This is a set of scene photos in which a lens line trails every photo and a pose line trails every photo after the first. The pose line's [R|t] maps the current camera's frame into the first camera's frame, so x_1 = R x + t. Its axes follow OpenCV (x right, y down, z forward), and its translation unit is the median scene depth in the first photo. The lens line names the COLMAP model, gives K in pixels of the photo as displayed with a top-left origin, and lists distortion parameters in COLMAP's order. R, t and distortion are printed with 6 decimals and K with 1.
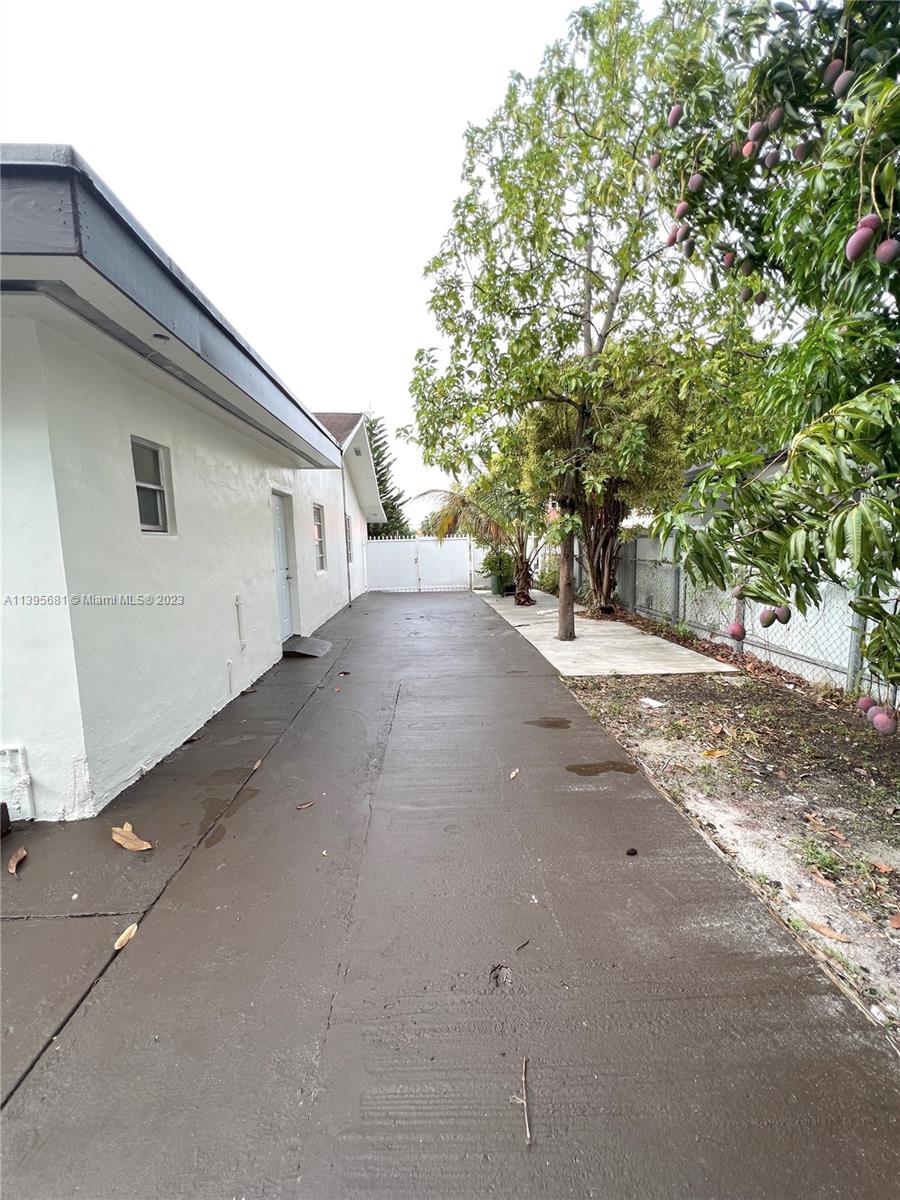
lens RADIAL K [[482.5, 0, 451.1], [0, 482.5, 592.4], [0, 0, 1]] dist [0.001461, -0.000007]
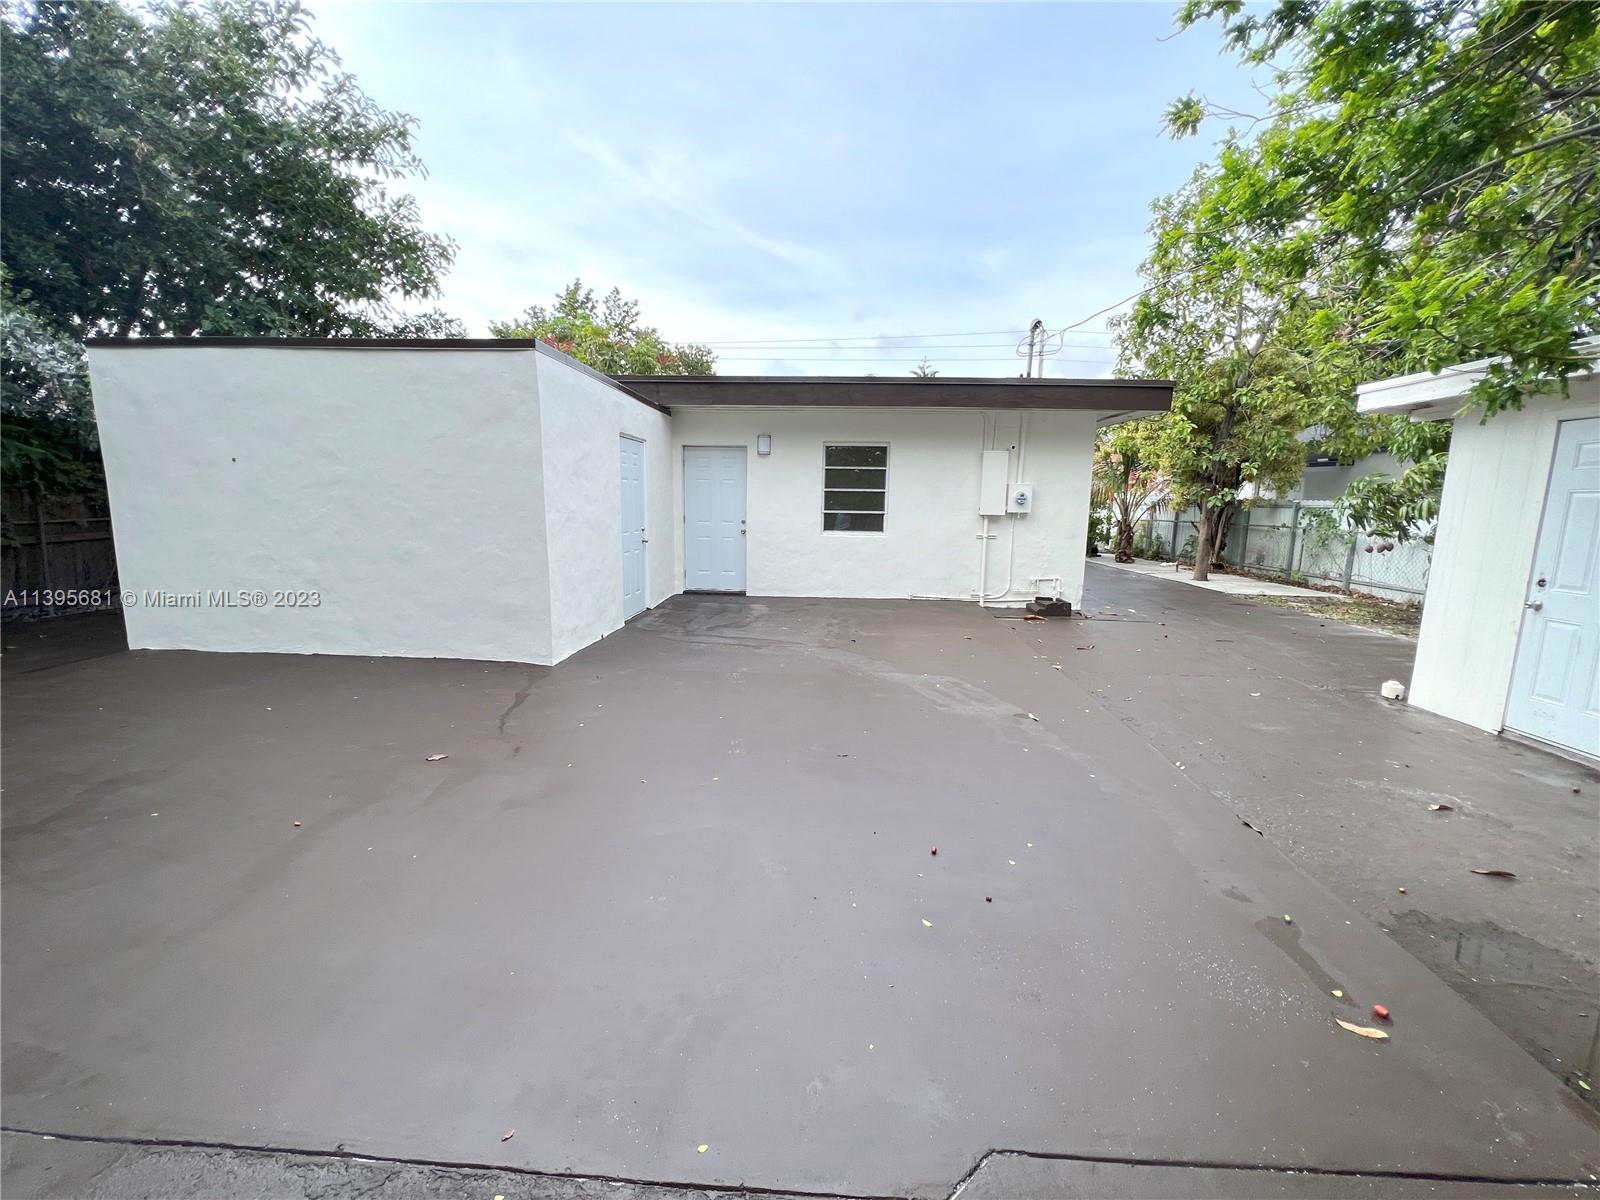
lens RADIAL K [[643.3, 0, 795.4], [0, 643.3, 597.8], [0, 0, 1]] dist [0.001461, -0.000007]
pose [[0.991396, 0.063056, -0.114710, -0.835325], [-0.057821, 0.997153, 0.048408, 0.153243], [0.117436, -0.041359, 0.992219, -1.135207]]
